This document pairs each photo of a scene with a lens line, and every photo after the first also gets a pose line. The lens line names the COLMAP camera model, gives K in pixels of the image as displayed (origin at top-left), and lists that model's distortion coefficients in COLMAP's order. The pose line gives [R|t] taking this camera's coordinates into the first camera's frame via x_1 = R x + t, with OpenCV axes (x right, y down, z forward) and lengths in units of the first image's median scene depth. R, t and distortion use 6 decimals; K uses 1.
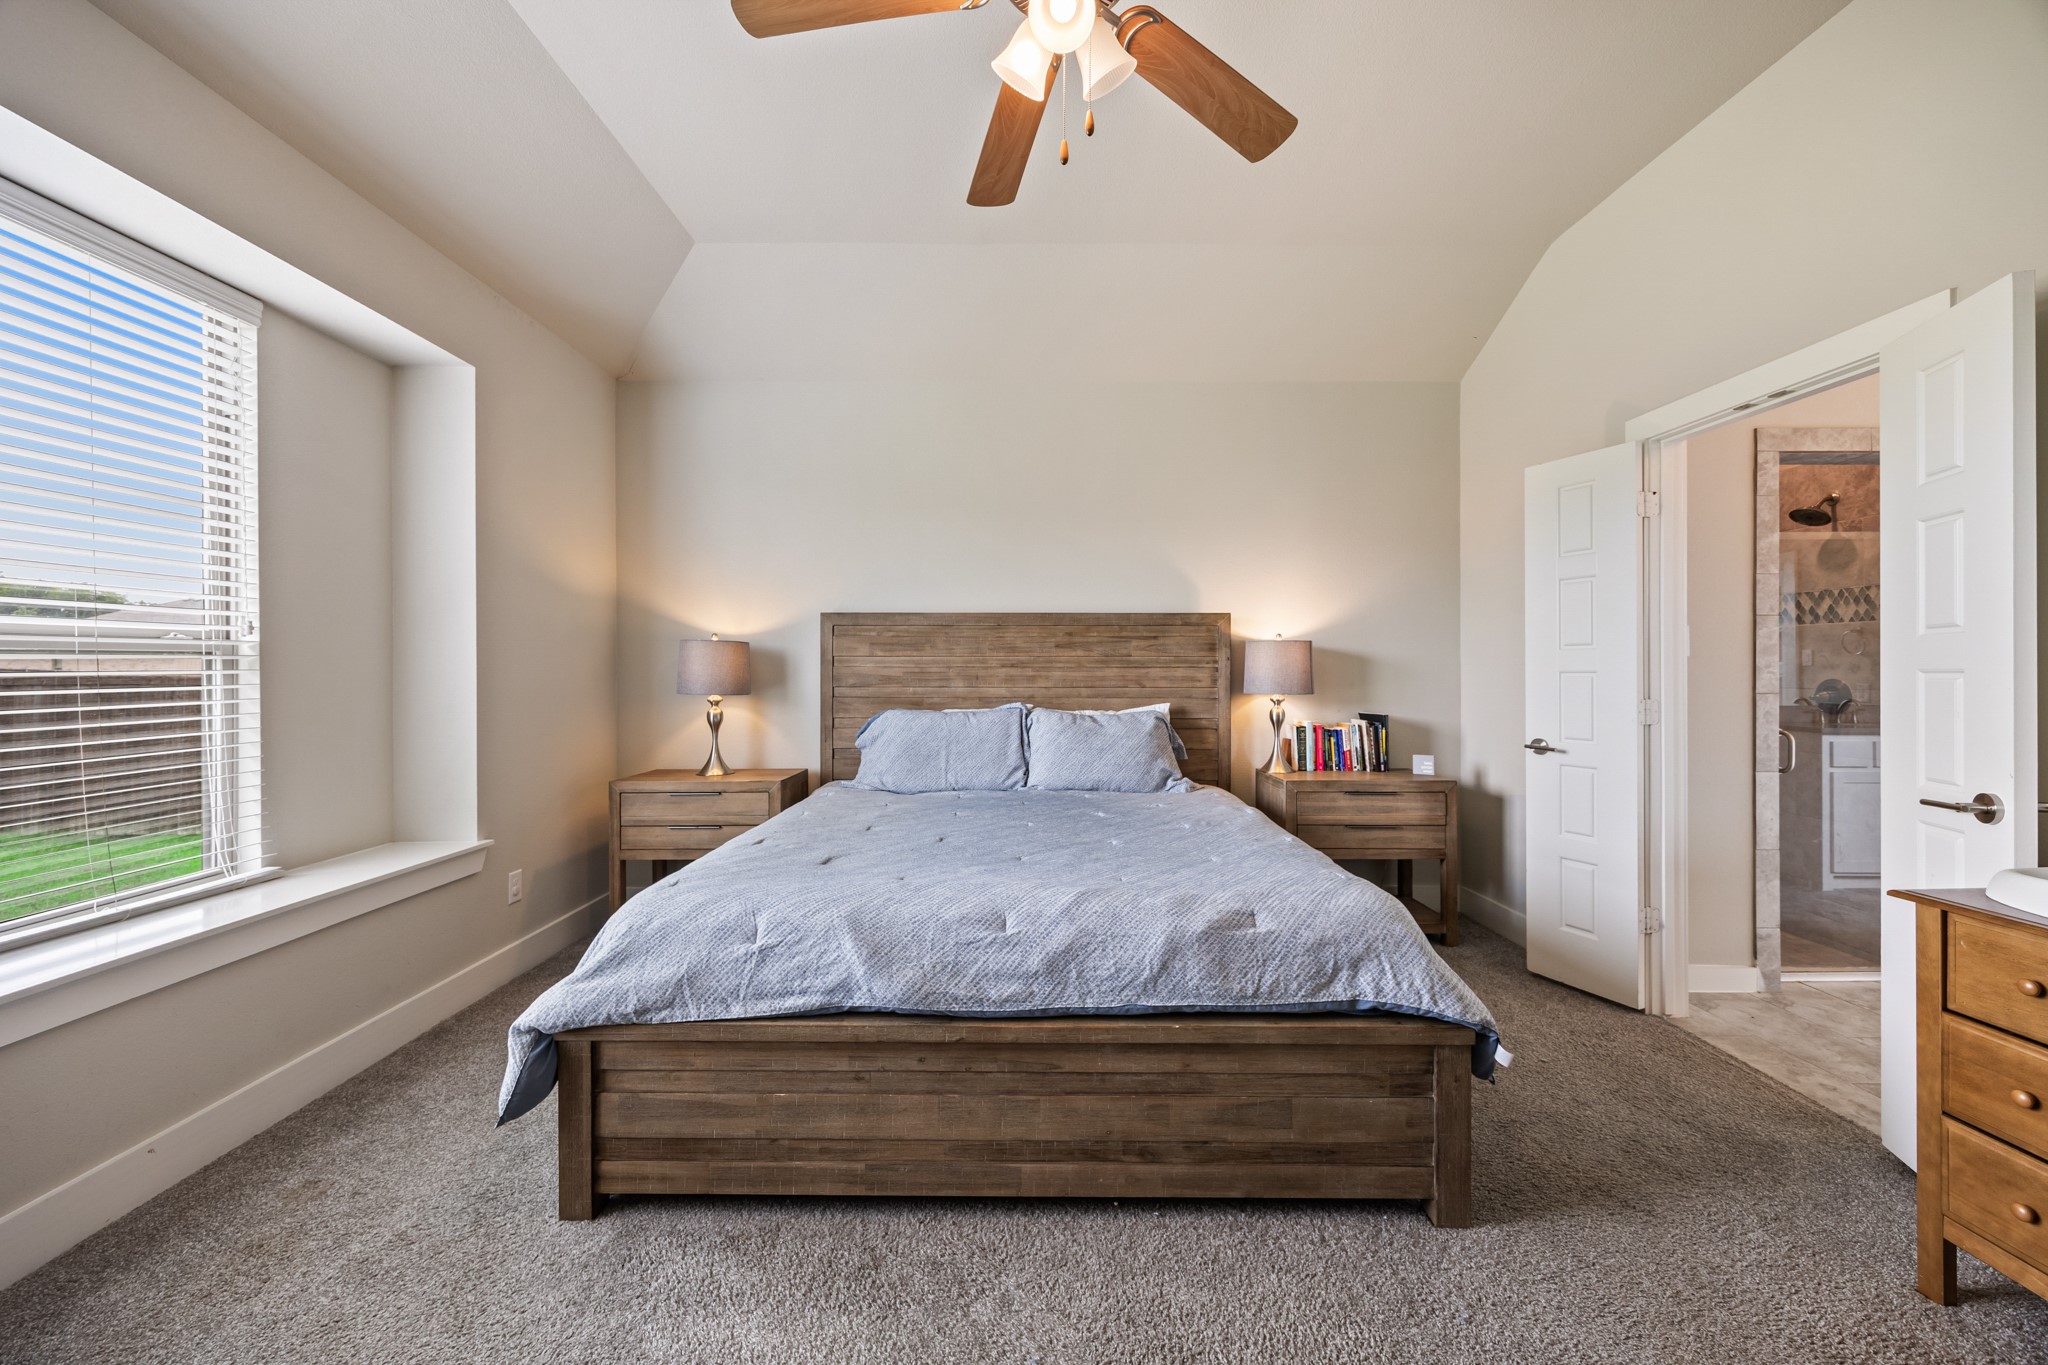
lens RADIAL K [[796.8, 0, 1023.3], [0, 796.8, 674.2], [0, 0, 1]] dist [-0.000756, -0.000353]
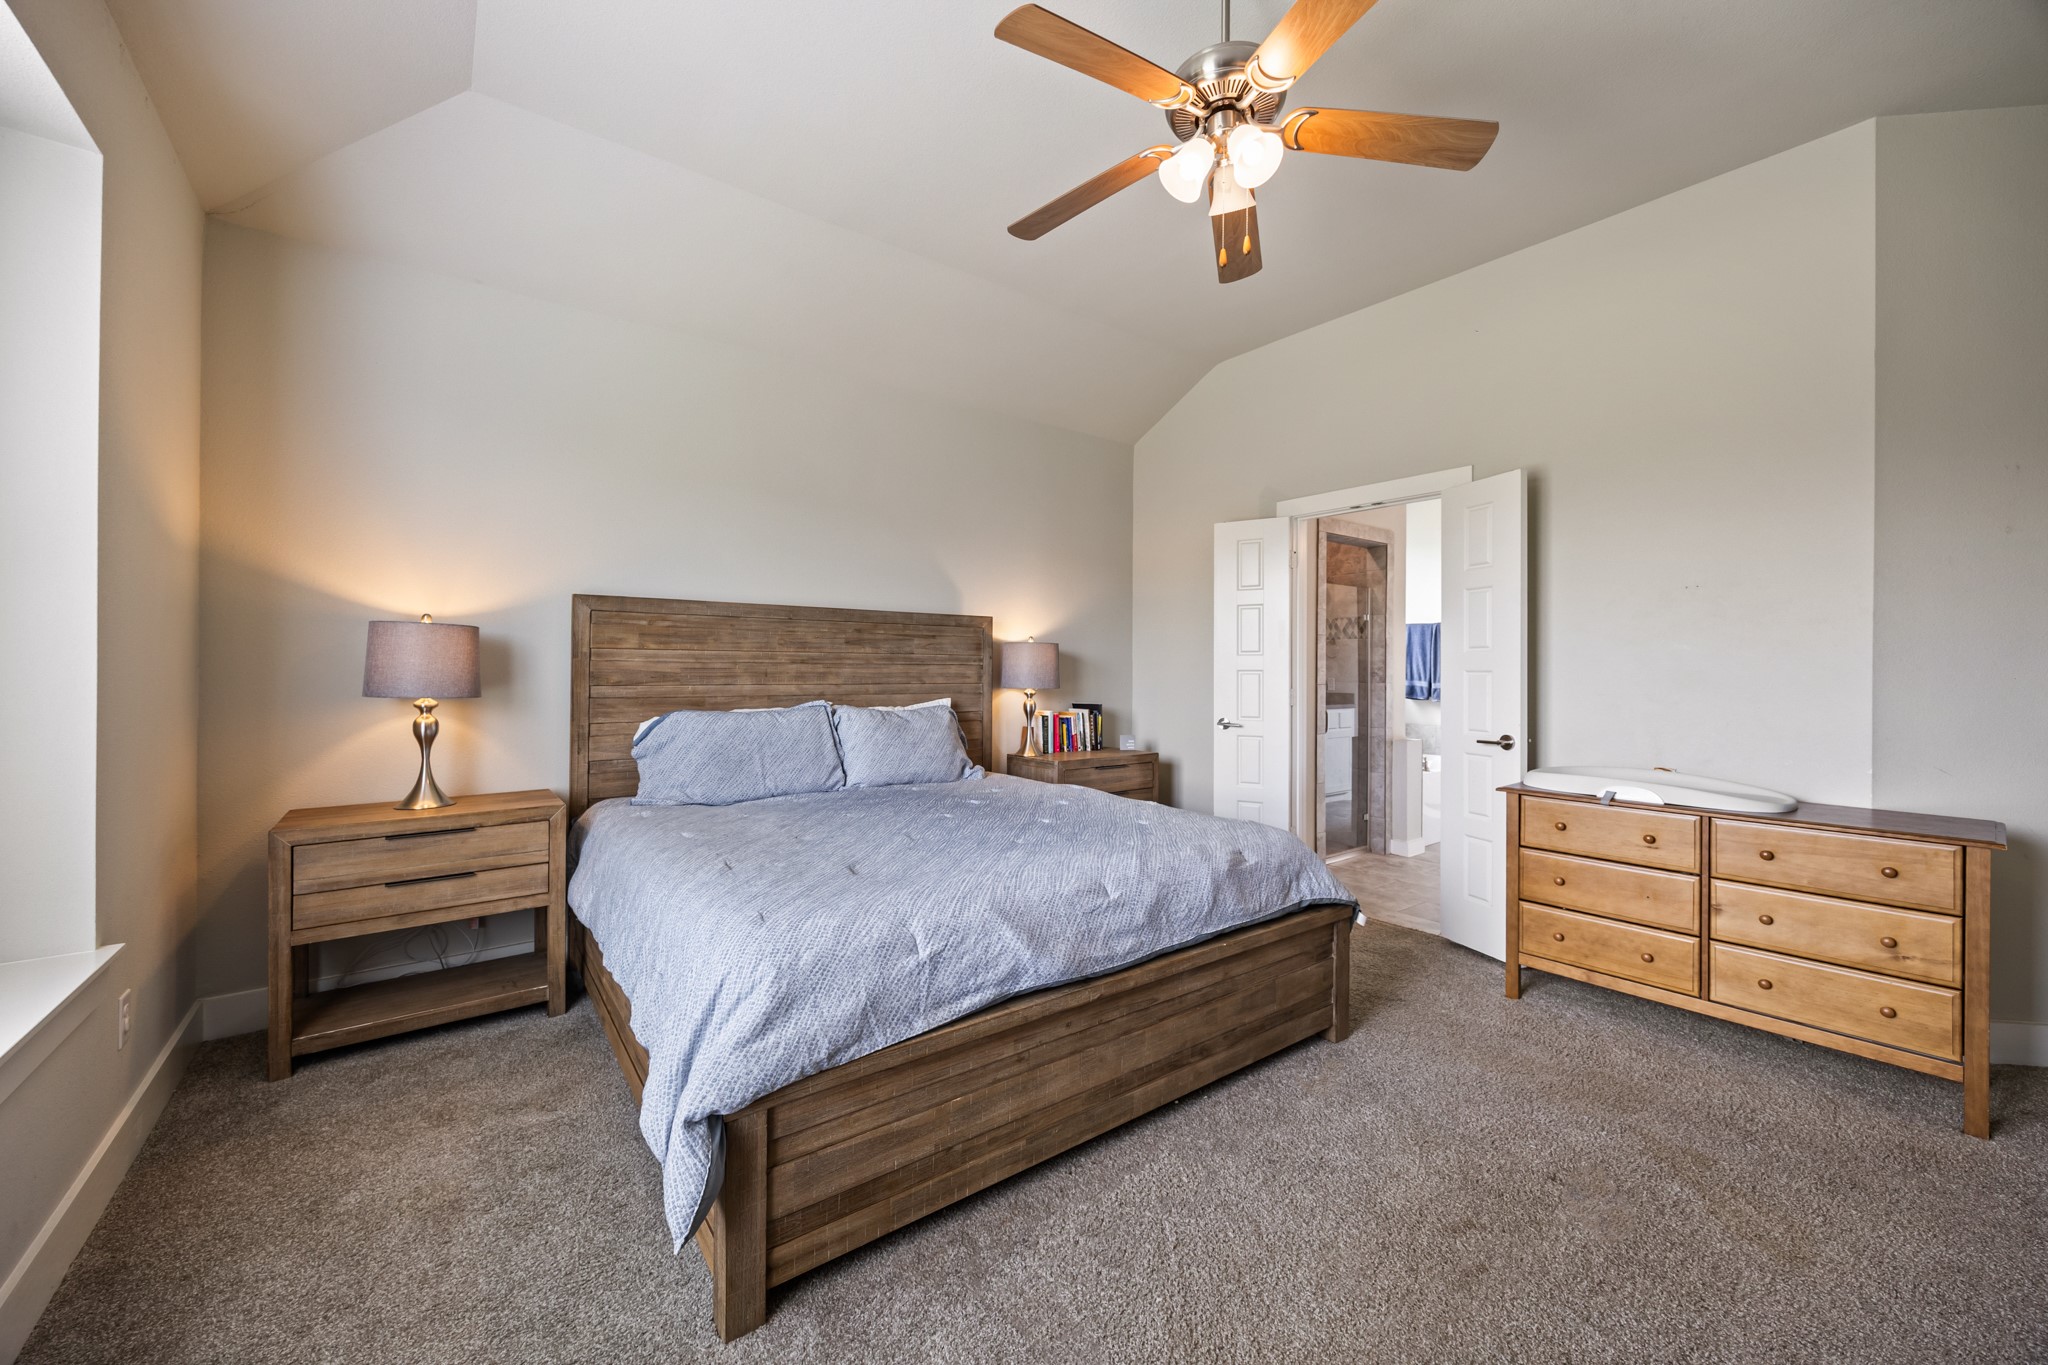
lens RADIAL K [[796.8, 0, 1034.3], [0, 796.8, 669.0], [0, 0, 1]] dist [-0.000756, -0.000353]
pose [[0.789924, 0.004062, 0.613192, -0.492444], [-0.003013, 0.999992, -0.002743, -0.000575], [-0.613198, 0.000319, 0.789929, 0.097333]]
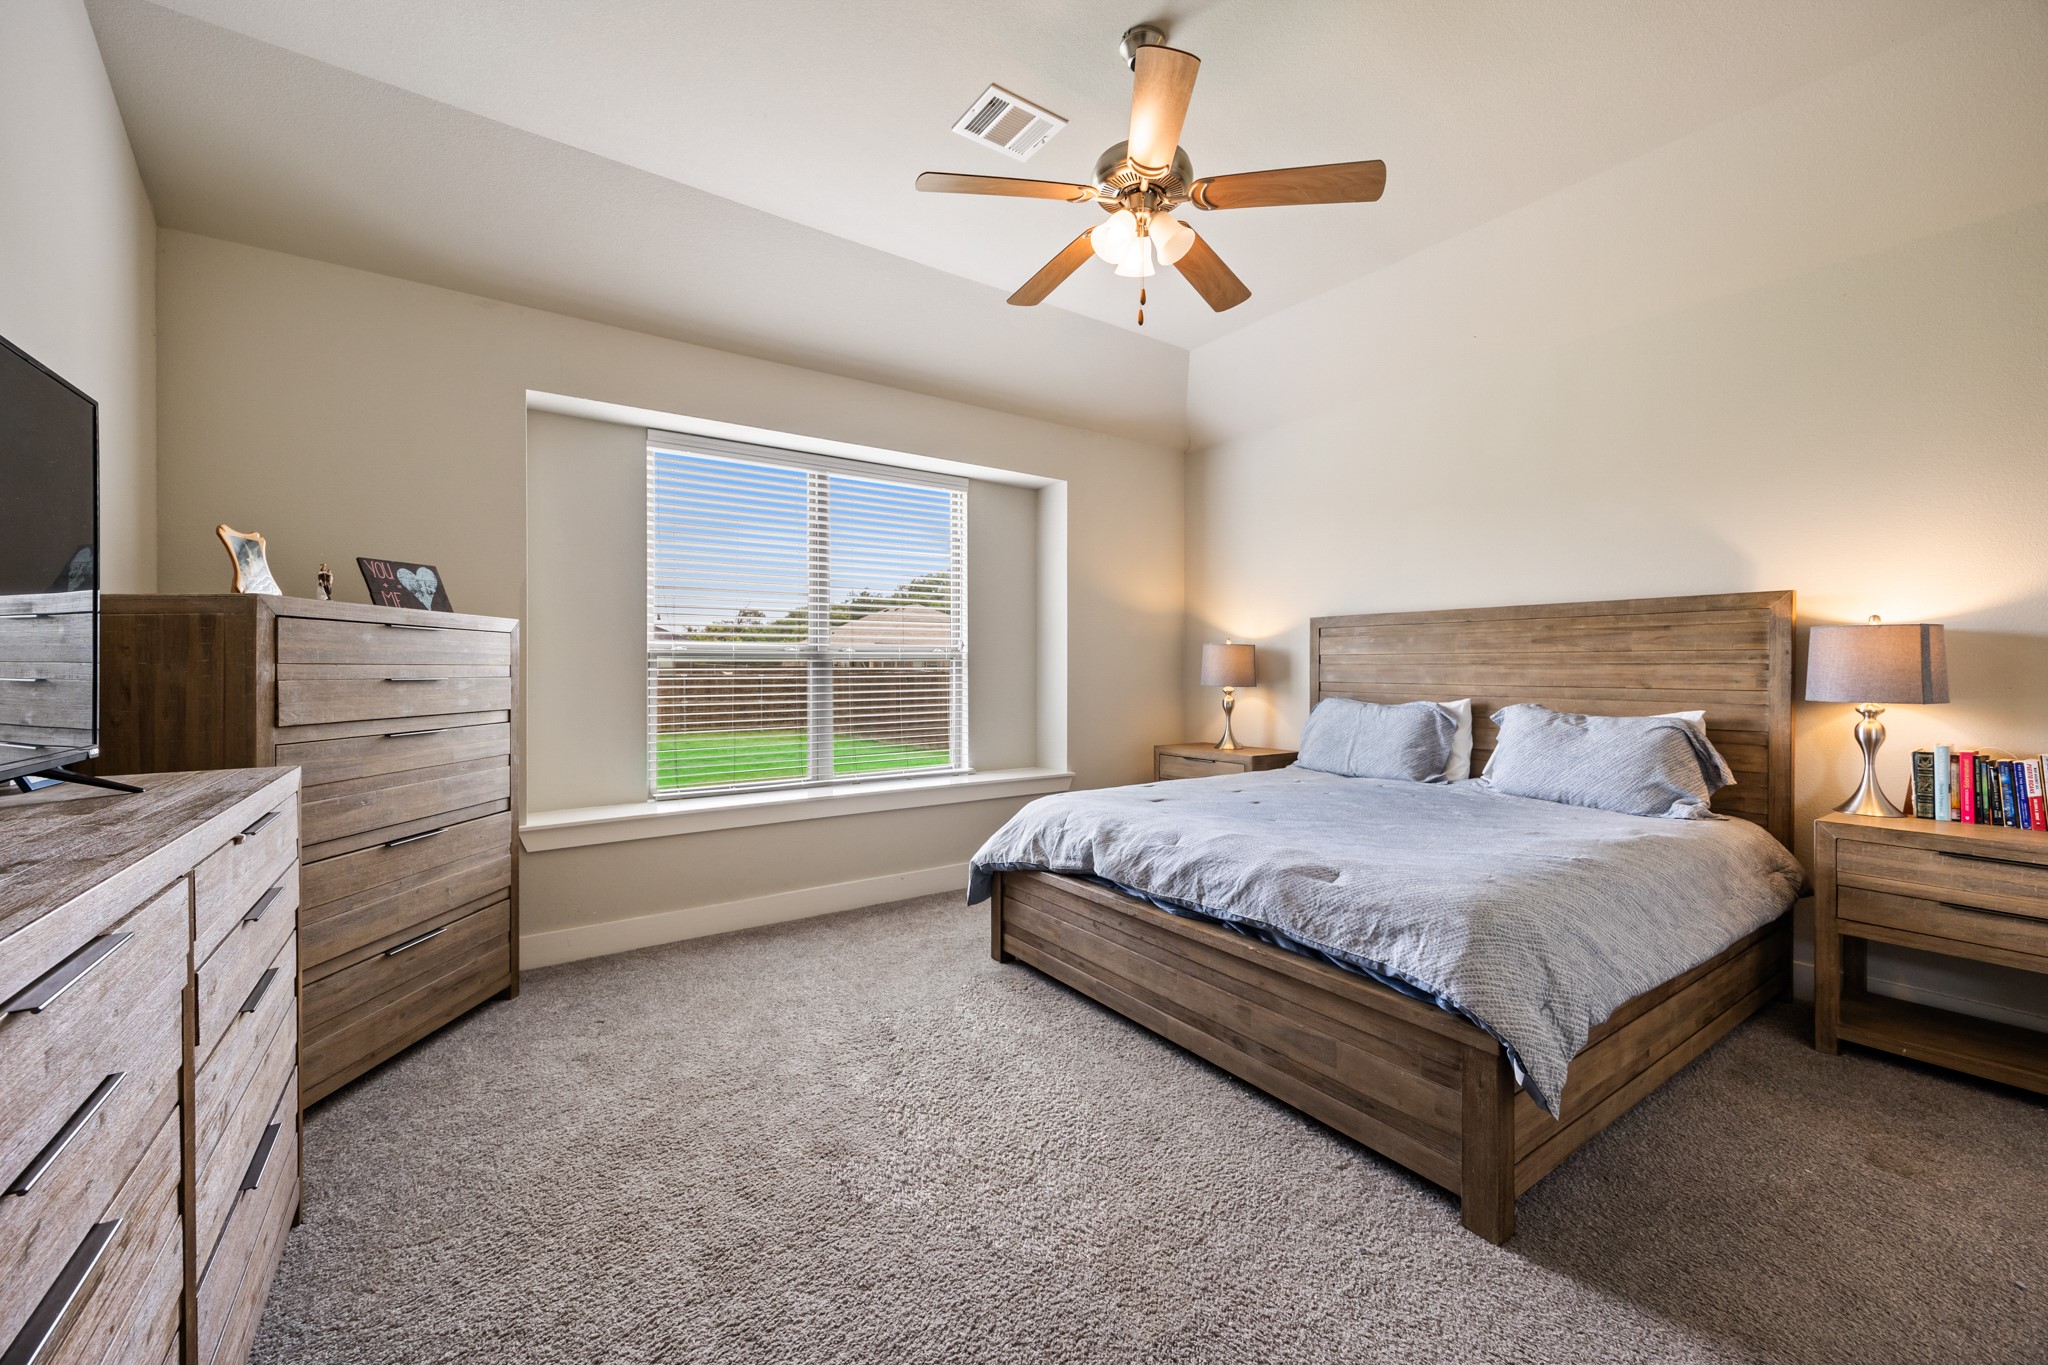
lens RADIAL K [[796.8, 0, 1012.1], [0, 796.8, 672.6], [0, 0, 1]] dist [-0.000756, -0.000353]
pose [[0.566194, 0.006934, -0.824243, 0.591812], [-0.006629, 0.999971, 0.003859, 0.001482], [0.824246, 0.003279, 0.566223, -0.018316]]
